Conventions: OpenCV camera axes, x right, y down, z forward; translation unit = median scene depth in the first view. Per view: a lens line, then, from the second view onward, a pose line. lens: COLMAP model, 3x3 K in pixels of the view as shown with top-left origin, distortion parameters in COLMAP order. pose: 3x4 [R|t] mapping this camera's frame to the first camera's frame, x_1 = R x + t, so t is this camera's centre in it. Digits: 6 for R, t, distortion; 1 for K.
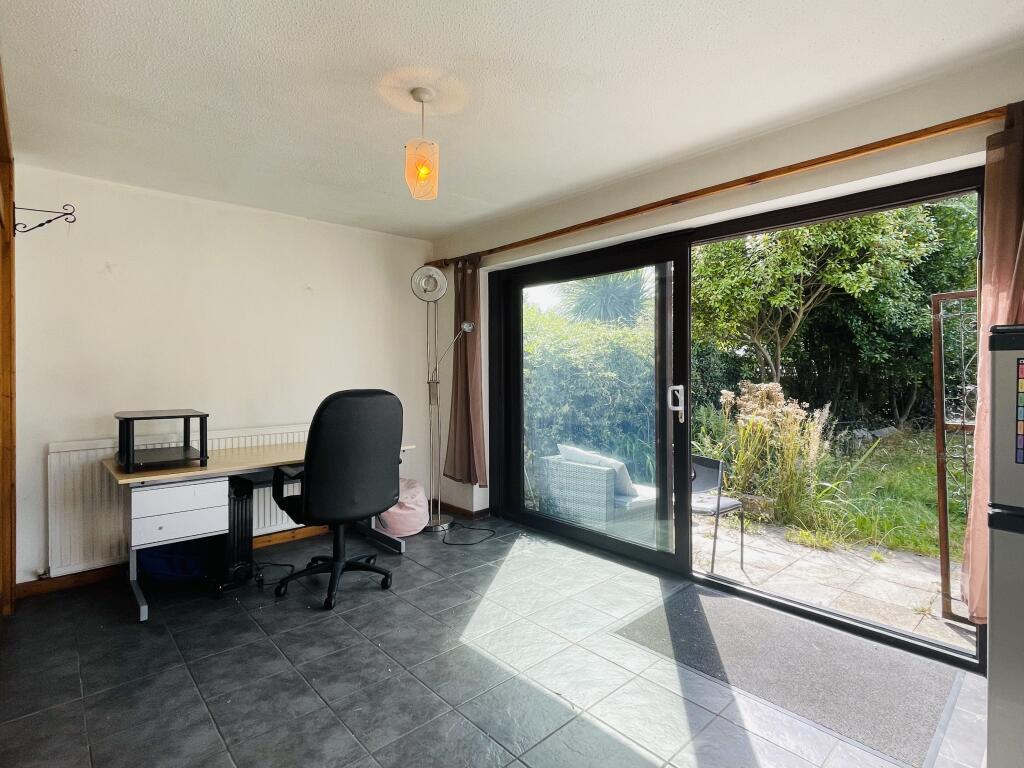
lens RADIAL K [[527.0, 0, 512.0], [0, 527.0, 384.0], [0, 0, 1]] dist [-0.010839, -0.000016]
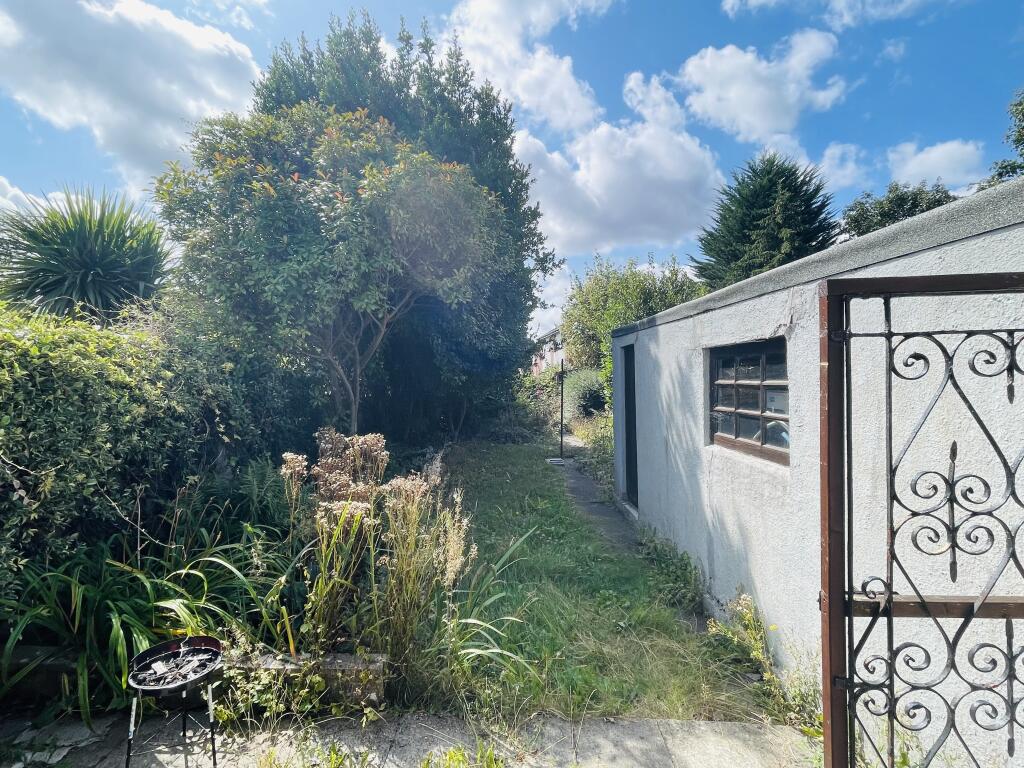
lens RADIAL K [[527.0, 0, 512.0], [0, 527.0, 384.0], [0, 0, 1]] dist [-0.010839, -0.000016]
pose [[0.704733, 0.001526, 0.709471, 0.138141], [0.011648, 0.999838, -0.013721, -0.035986], [-0.709377, 0.017934, 0.704601, 0.346630]]
